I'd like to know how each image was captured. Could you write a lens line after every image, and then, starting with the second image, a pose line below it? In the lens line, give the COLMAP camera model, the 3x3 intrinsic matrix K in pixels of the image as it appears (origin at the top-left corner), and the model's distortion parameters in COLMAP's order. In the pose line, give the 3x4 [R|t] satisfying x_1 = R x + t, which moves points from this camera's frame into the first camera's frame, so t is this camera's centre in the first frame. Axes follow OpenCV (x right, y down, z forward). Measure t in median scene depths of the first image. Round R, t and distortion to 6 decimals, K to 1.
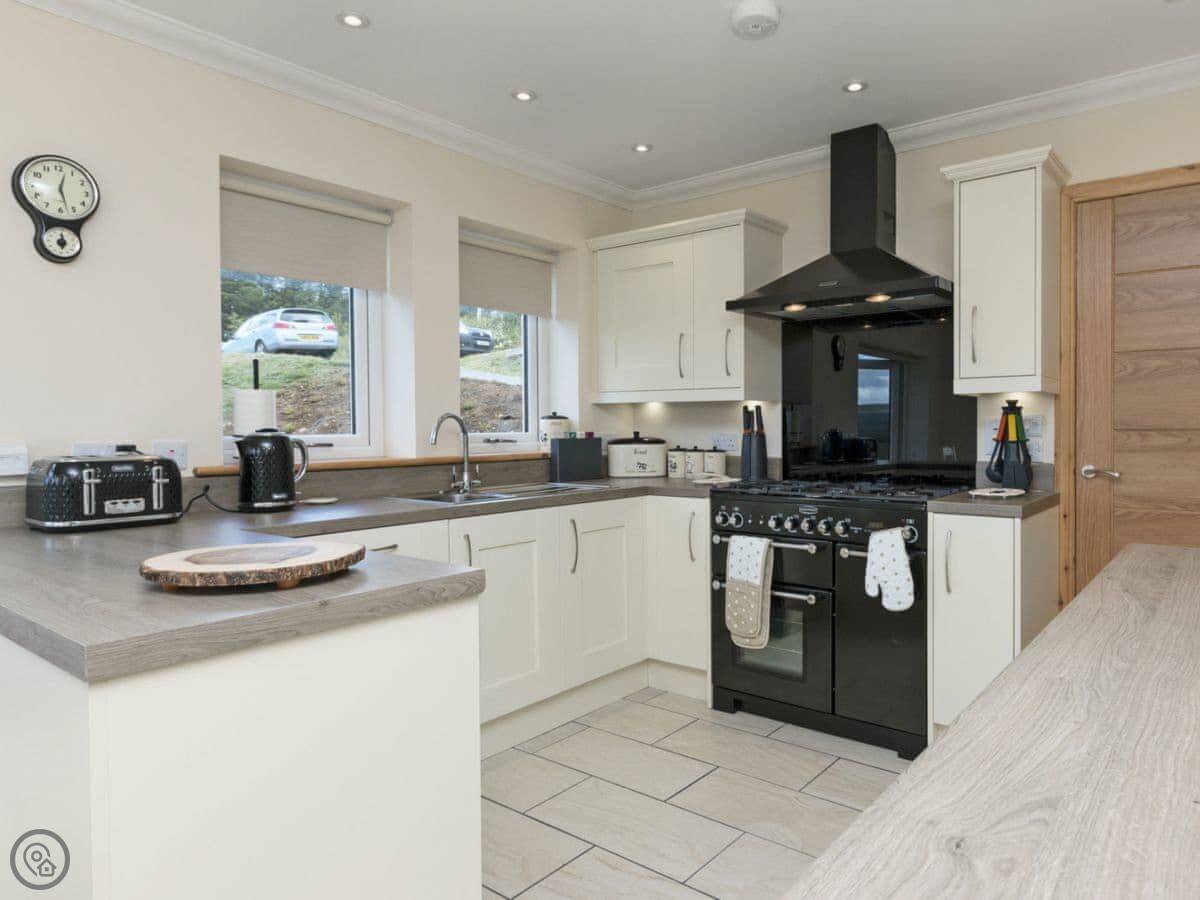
lens RADIAL K [[779.8, 0, 596.1], [0, 779.8, 441.1], [0, 0, 1]] dist [-0.005155, 0.002290]
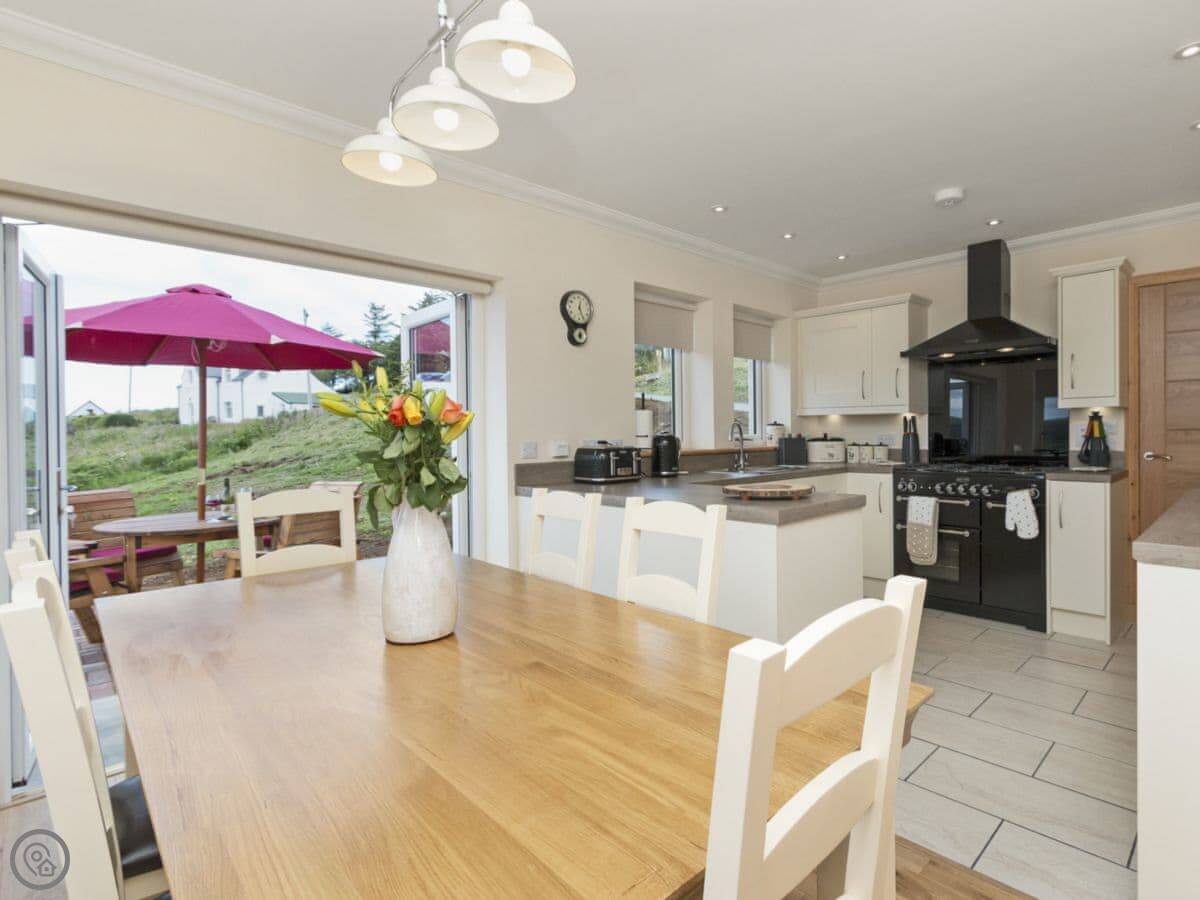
lens RADIAL K [[633.5, 0, 606.3], [0, 633.5, 442.3], [0, 0, 1]] dist [0.004111, 0.000670]
pose [[0.994911, -0.004063, -0.100673, -0.333922], [0.003748, 0.999987, -0.003314, 0.010801], [0.100685, 0.002920, 0.994914, -0.397863]]
